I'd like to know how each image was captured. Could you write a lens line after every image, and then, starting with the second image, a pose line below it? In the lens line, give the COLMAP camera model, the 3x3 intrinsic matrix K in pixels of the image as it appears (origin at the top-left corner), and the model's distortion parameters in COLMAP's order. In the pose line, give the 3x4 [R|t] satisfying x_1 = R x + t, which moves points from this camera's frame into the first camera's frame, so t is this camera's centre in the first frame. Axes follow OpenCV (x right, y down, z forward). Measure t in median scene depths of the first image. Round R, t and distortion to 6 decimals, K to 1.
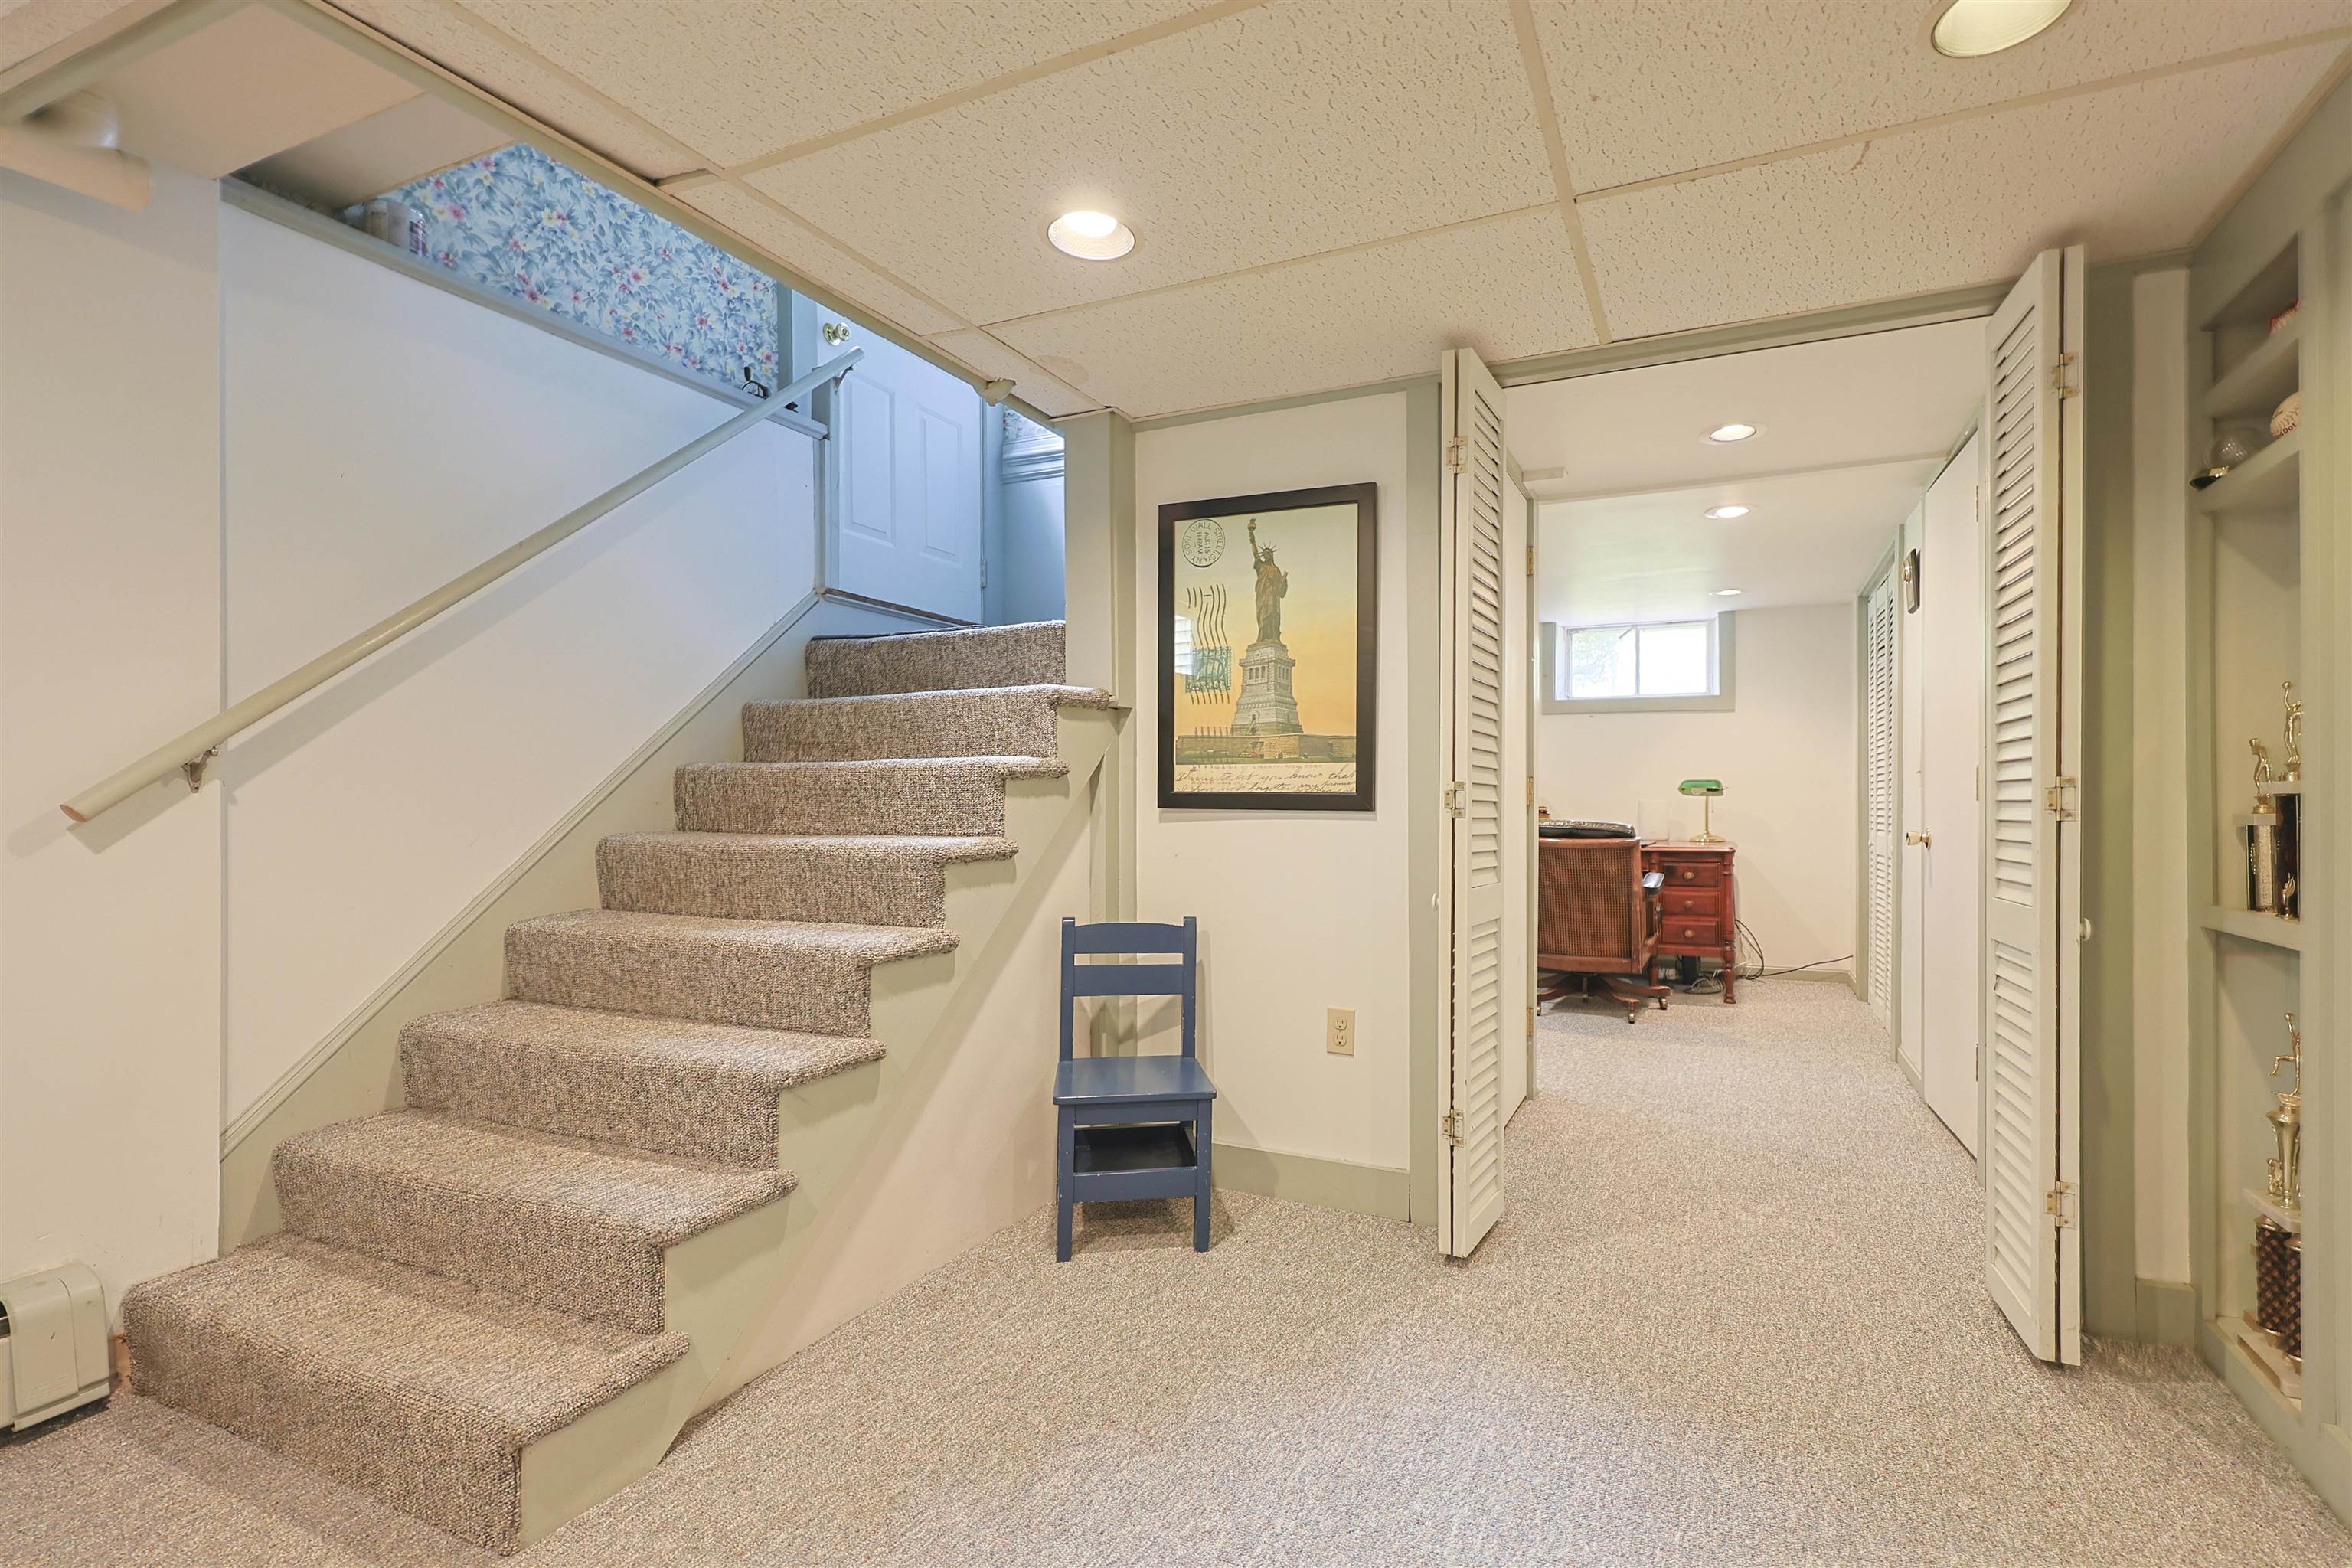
lens RADIAL K [[1044.3, 0, 1290.8], [0, 1044.3, 805.6], [0, 0, 1]] dist [-0.000155, 0.000077]
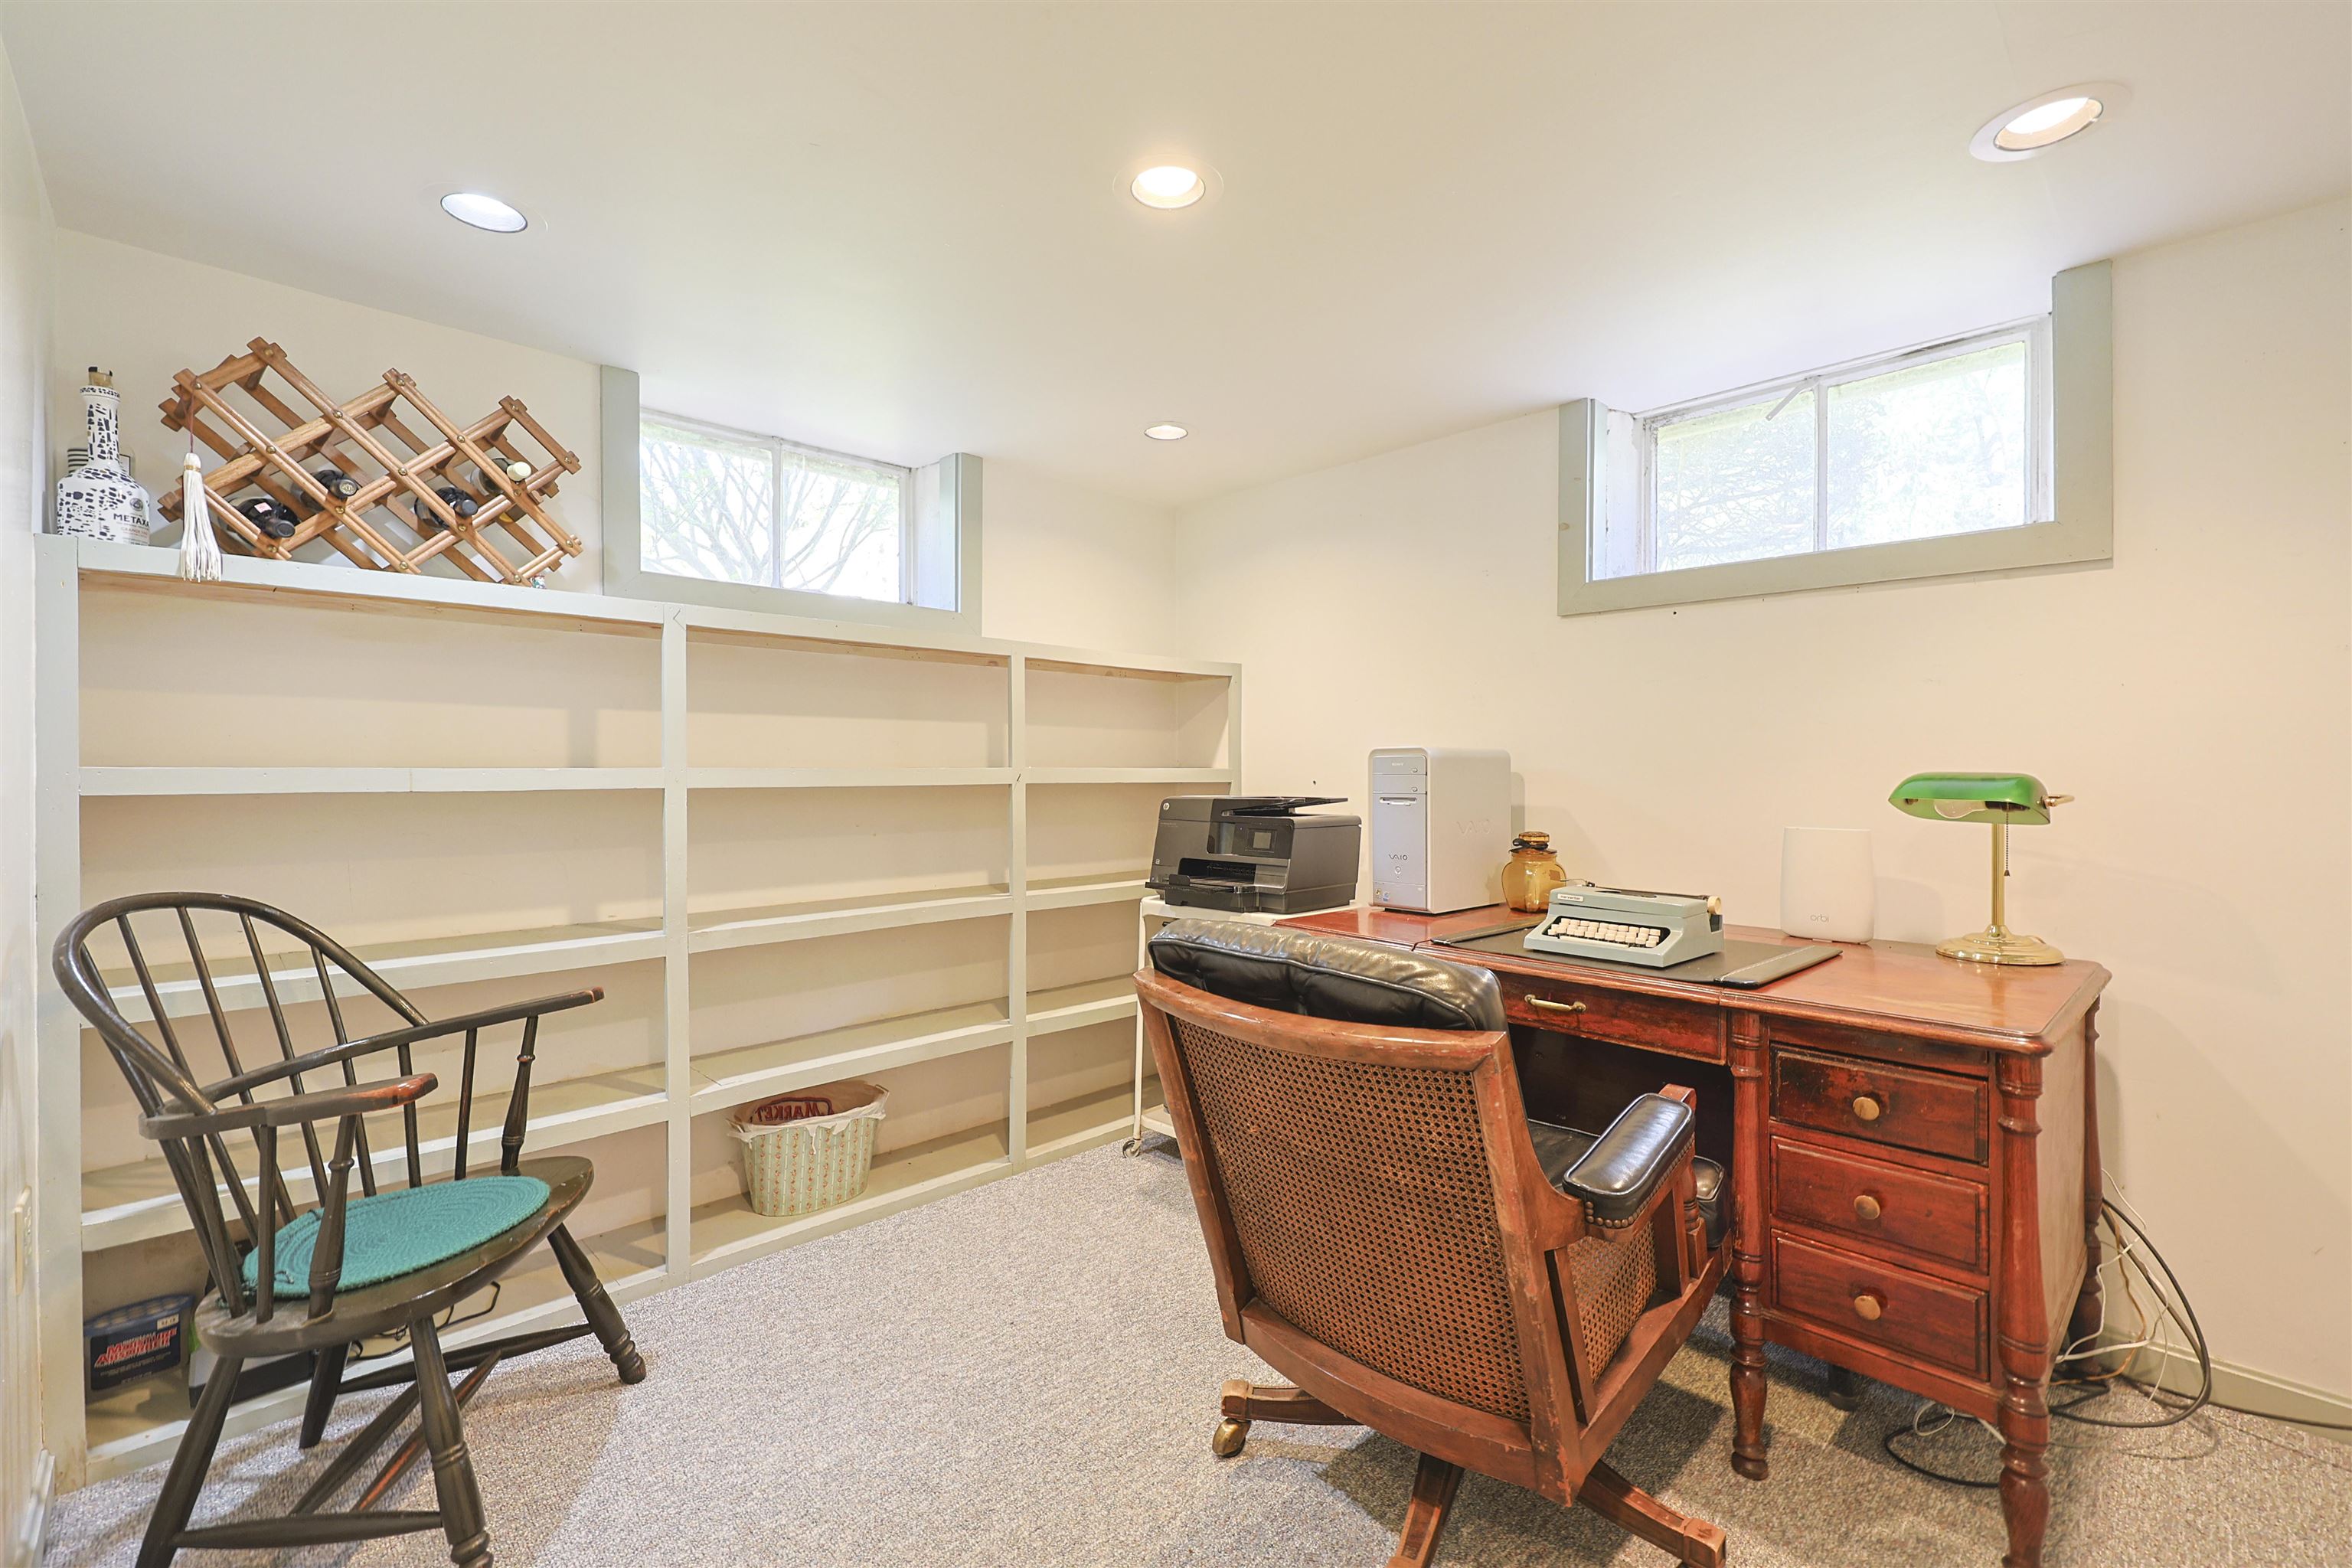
lens RADIAL K [[1020.7, 0, 1183.1], [0, 1020.7, 774.9], [0, 0, 1]] dist [-0.001291, 0.000013]
pose [[0.923067, 0.003539, -0.384622, 0.253578], [-0.001246, 0.999980, 0.006211, -0.022510], [0.384636, -0.005253, 0.923053, 0.536039]]
